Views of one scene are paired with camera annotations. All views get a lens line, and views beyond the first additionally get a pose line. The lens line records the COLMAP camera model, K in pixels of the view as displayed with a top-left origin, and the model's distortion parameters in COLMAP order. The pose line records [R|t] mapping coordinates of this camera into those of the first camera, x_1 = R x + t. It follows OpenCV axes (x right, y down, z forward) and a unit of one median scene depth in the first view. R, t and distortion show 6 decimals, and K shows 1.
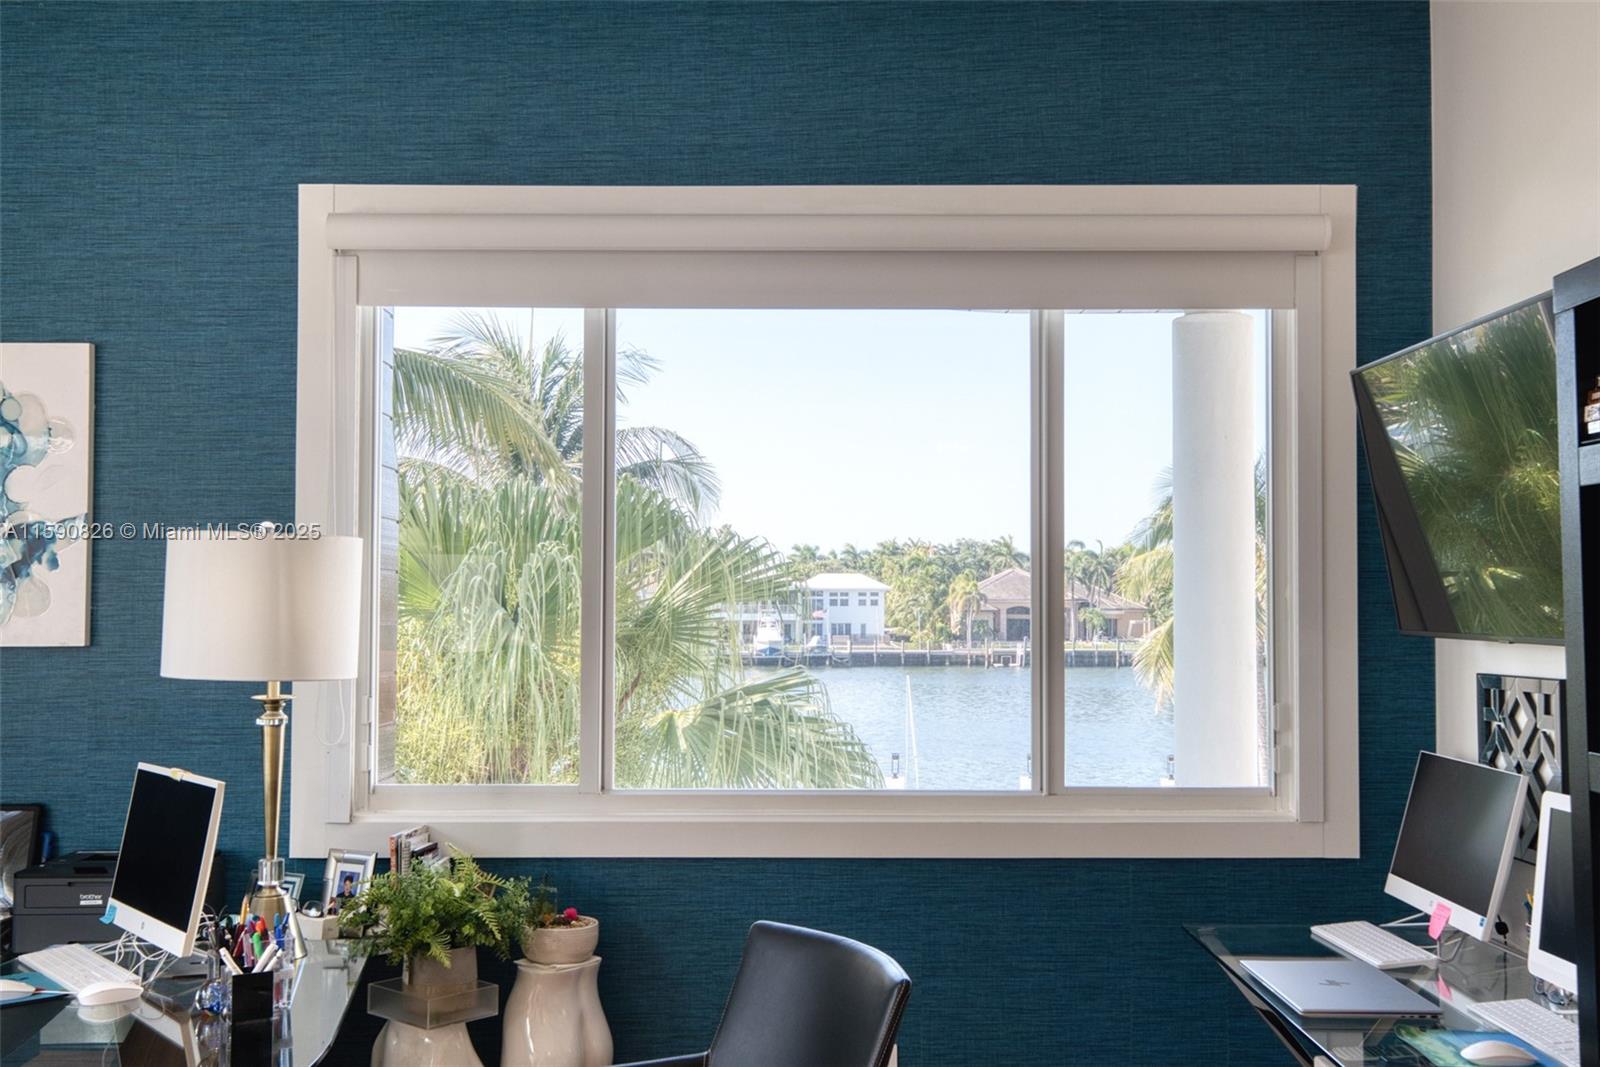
lens RADIAL K [[1563.2, 0, 799.4], [0, 1563.2, 543.1], [0, 0, 1]] dist [0.010080, 0.000000]
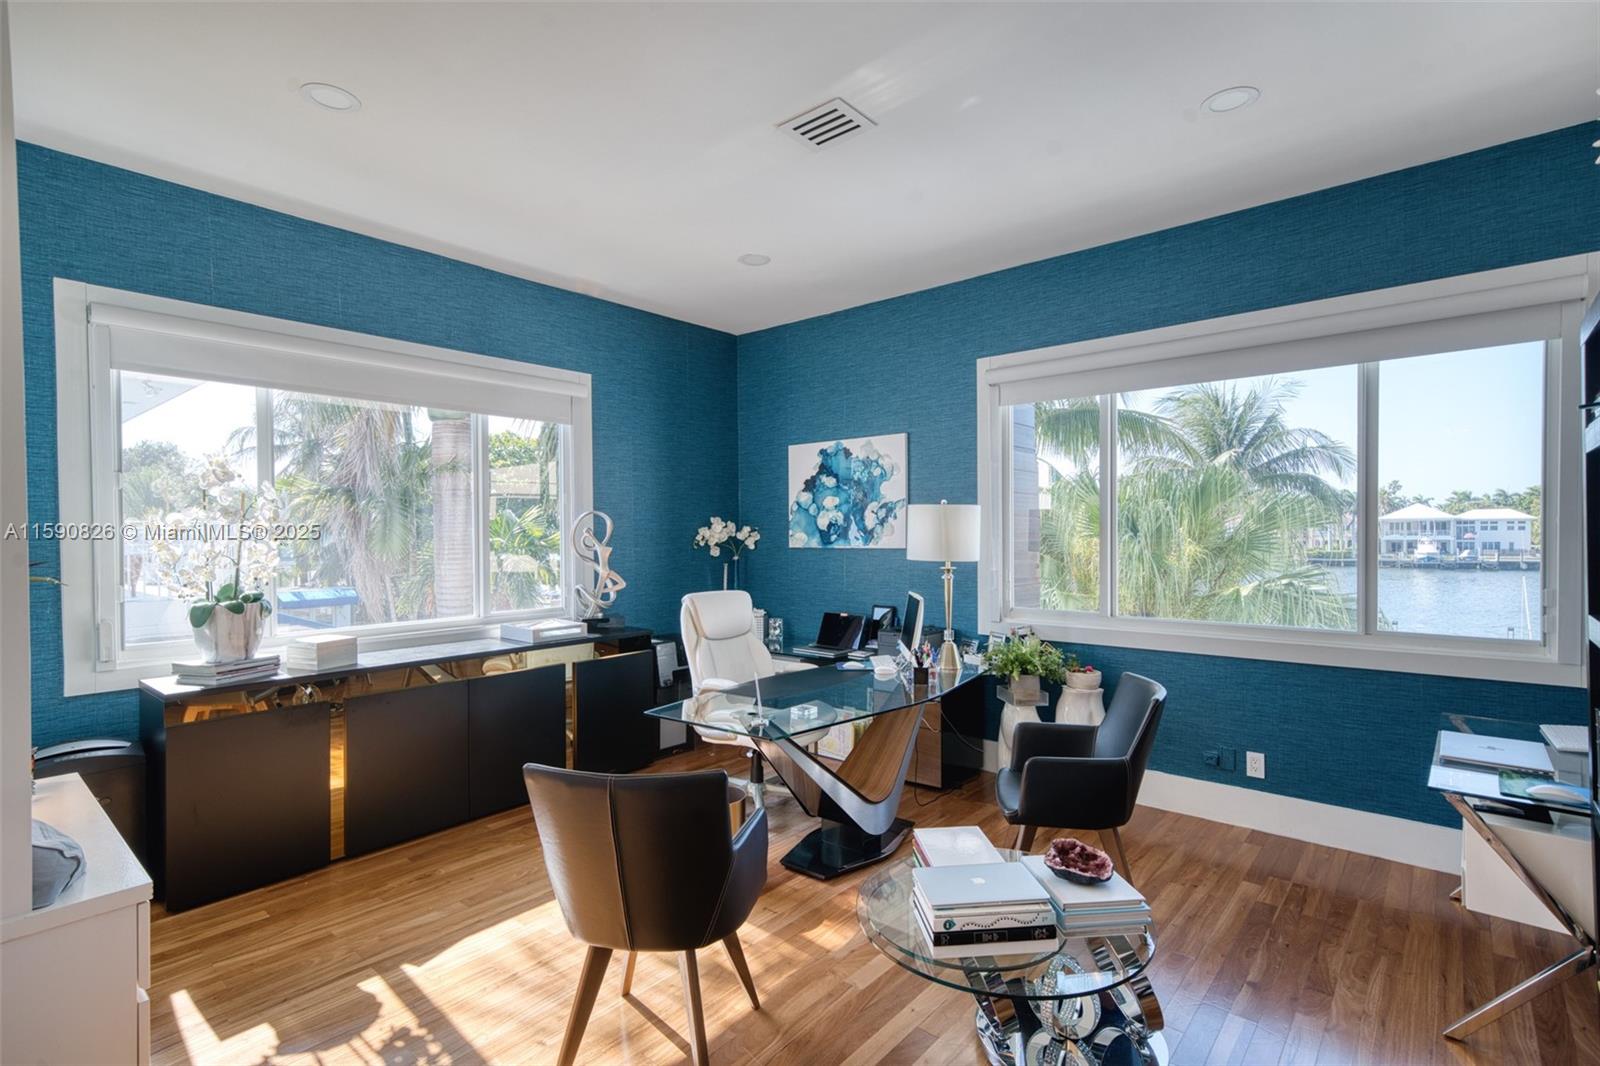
lens RADIAL K [[767.7, 0, 796.7], [0, 767.7, 535.6], [0, 0, 1]] dist [0.001243, 0.000420]
pose [[0.752928, -0.004681, -0.658086, 0.244183], [0.033173, 0.998973, 0.030849, -0.001611], [0.657266, -0.045058, 0.752311, -0.089416]]
